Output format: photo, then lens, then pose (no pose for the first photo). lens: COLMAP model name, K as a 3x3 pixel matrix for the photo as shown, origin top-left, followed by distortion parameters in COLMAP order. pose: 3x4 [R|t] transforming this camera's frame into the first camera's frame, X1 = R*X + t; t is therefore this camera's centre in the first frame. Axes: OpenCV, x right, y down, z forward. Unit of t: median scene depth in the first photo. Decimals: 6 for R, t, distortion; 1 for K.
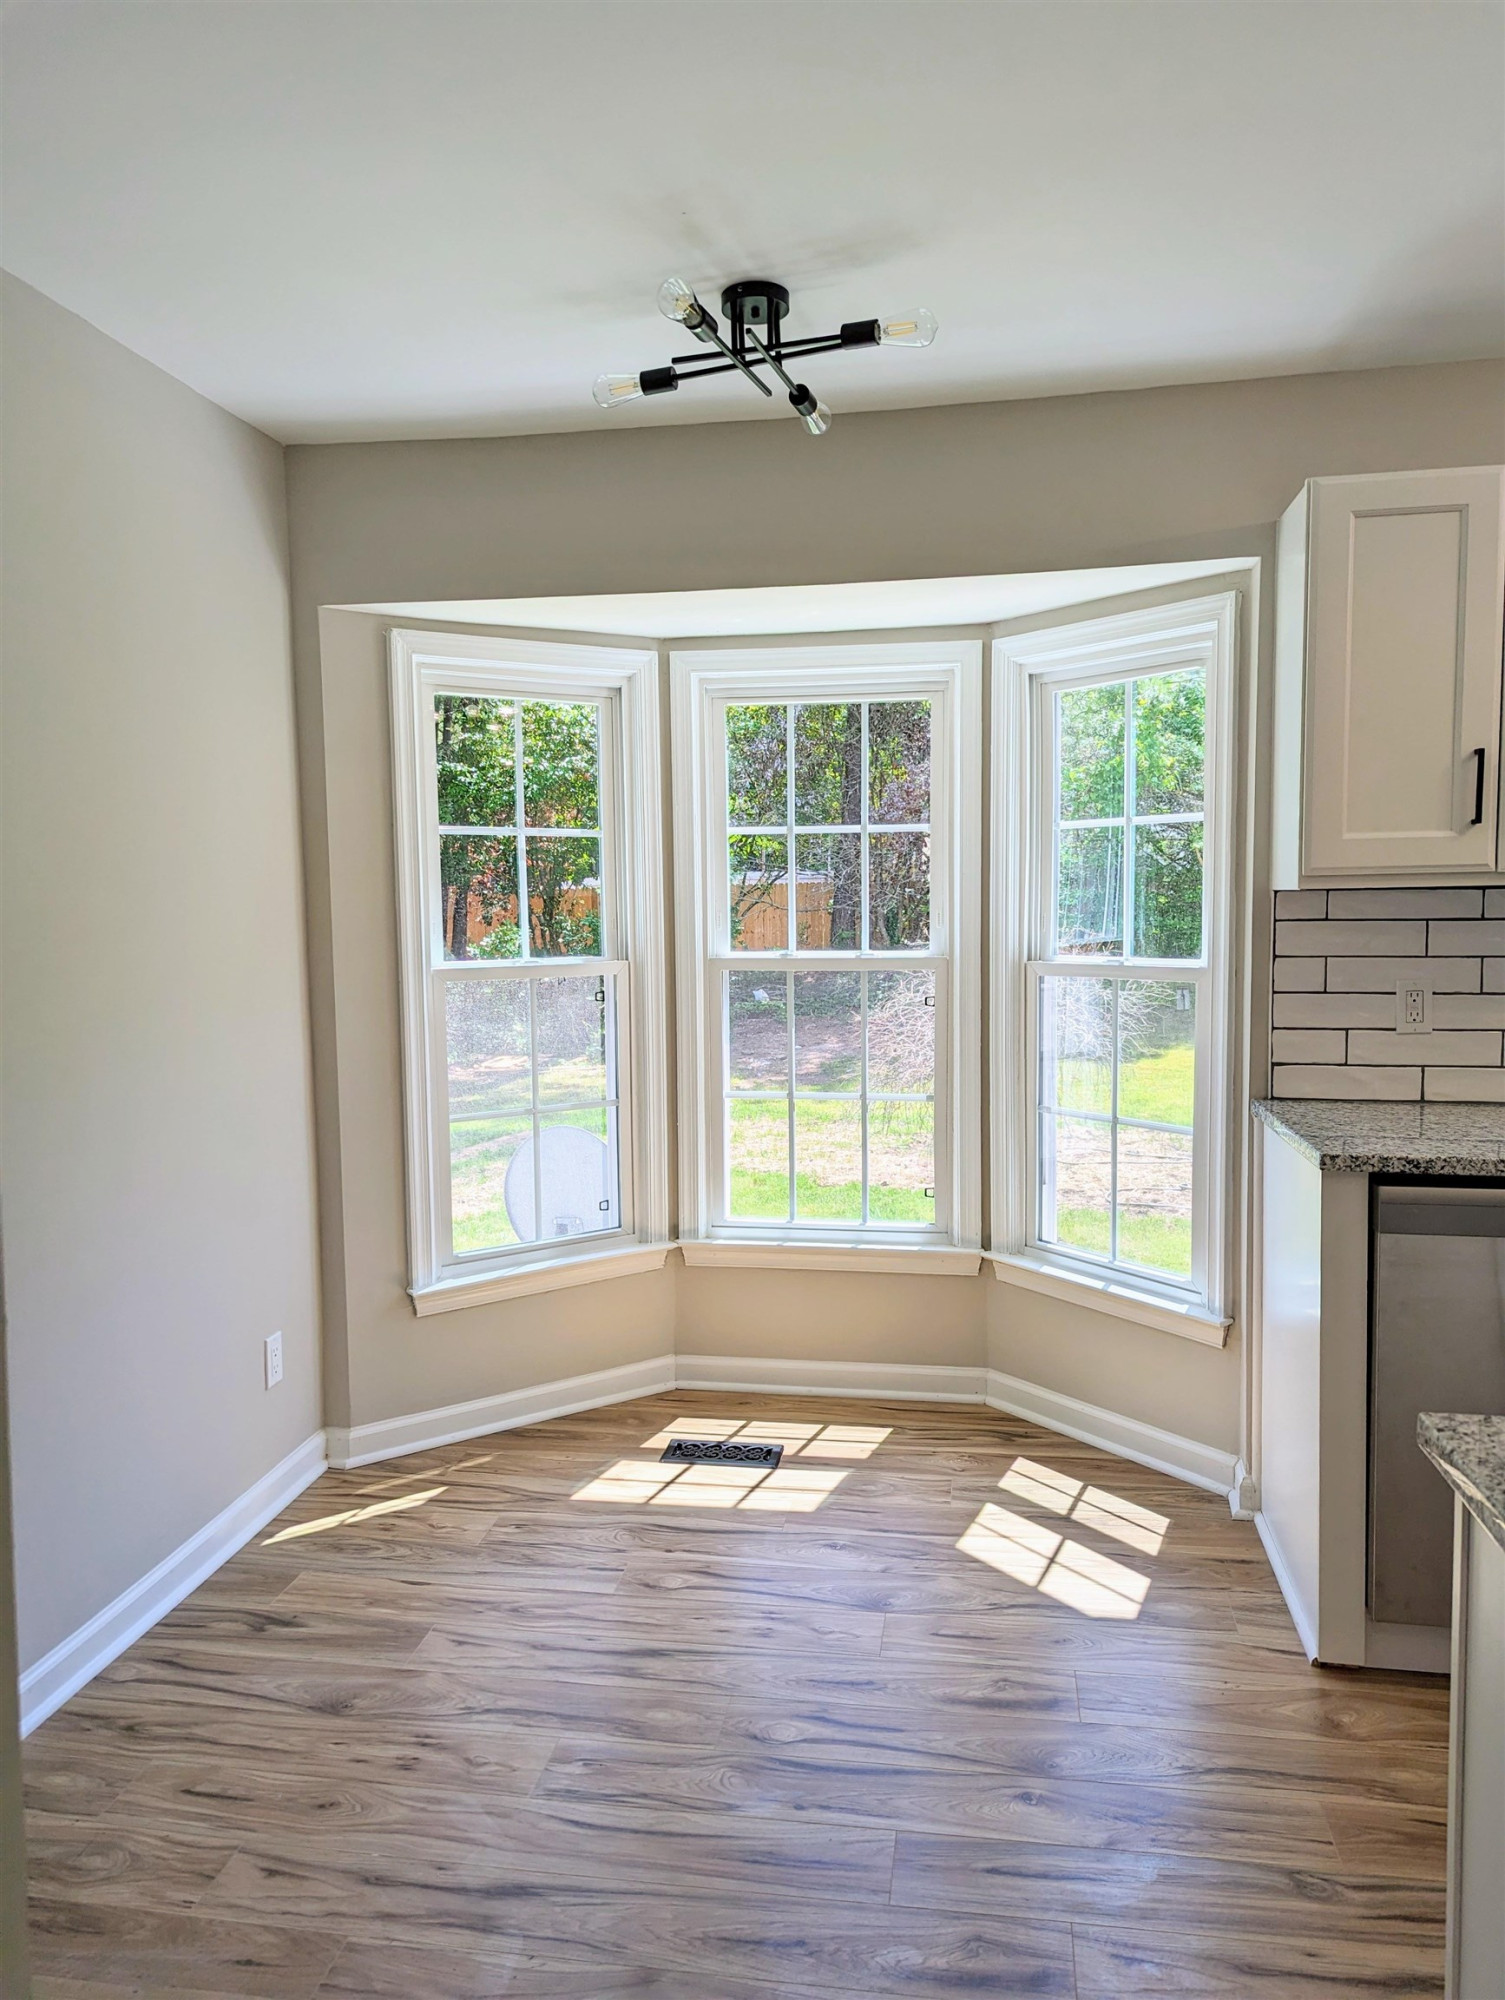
lens RADIAL K [[1402.2, 0, 739.3], [0, 1402.2, 991.9], [0, 0, 1]] dist [0.062319, -0.048597]
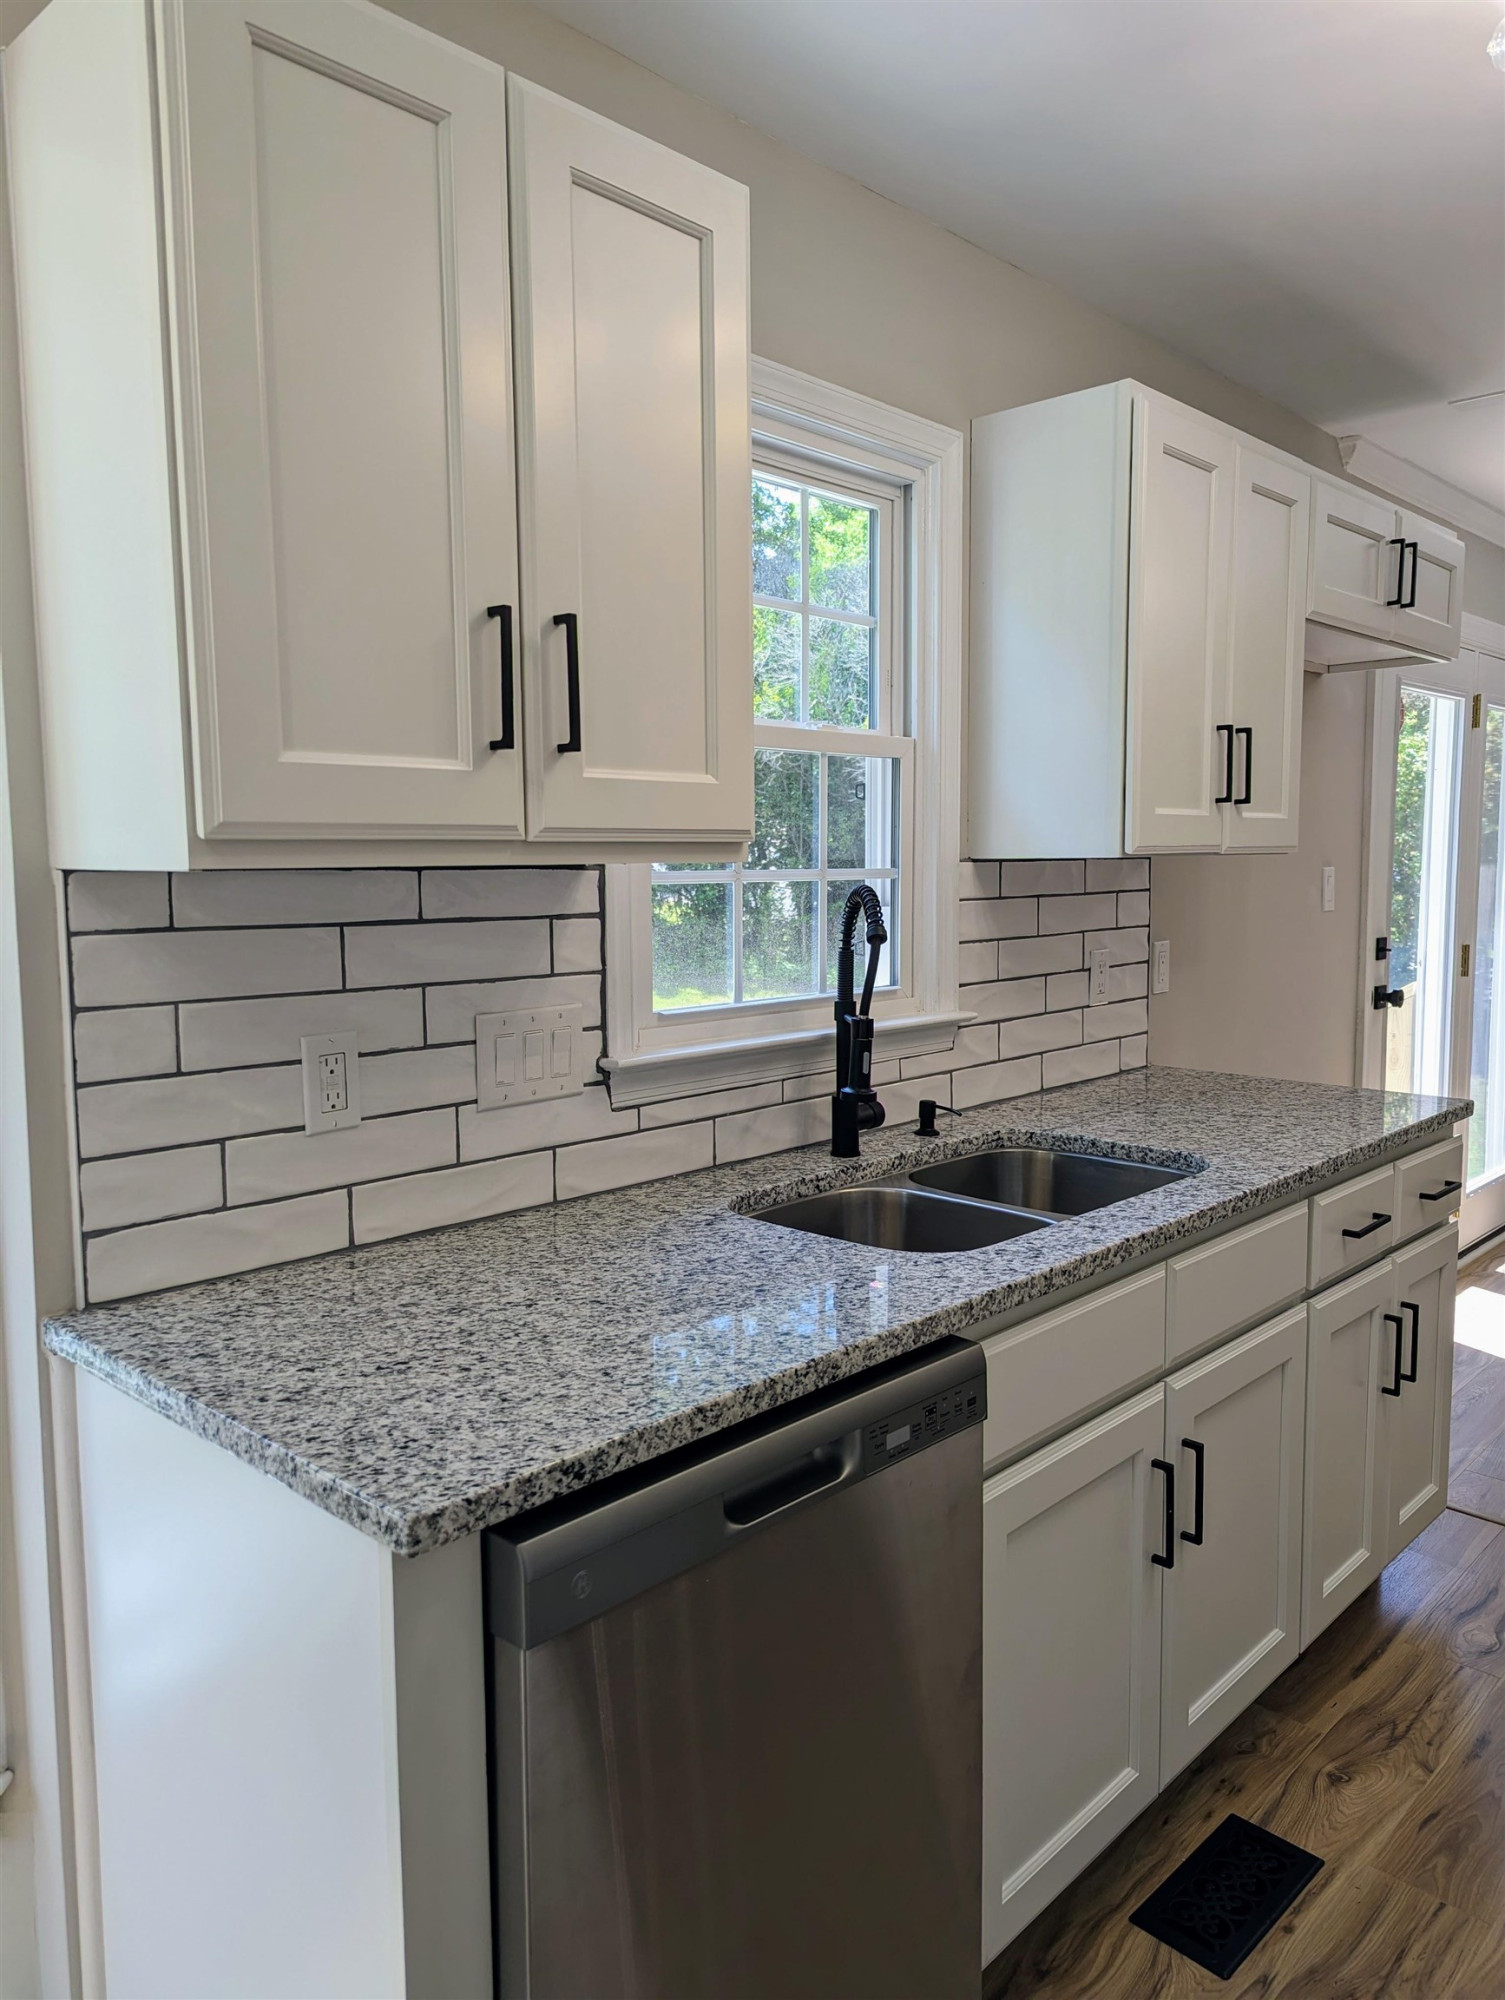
lens RADIAL K [[1402.2, 0, 759.8], [0, 1402.2, 996.9], [0, 0, 1]] dist [0.062319, -0.048597]
pose [[0.534419, -0.079627, 0.841461, 0.107212], [0.053739, 0.996739, 0.060191, -0.047197], [-0.843510, 0.013052, 0.536955, 0.569346]]
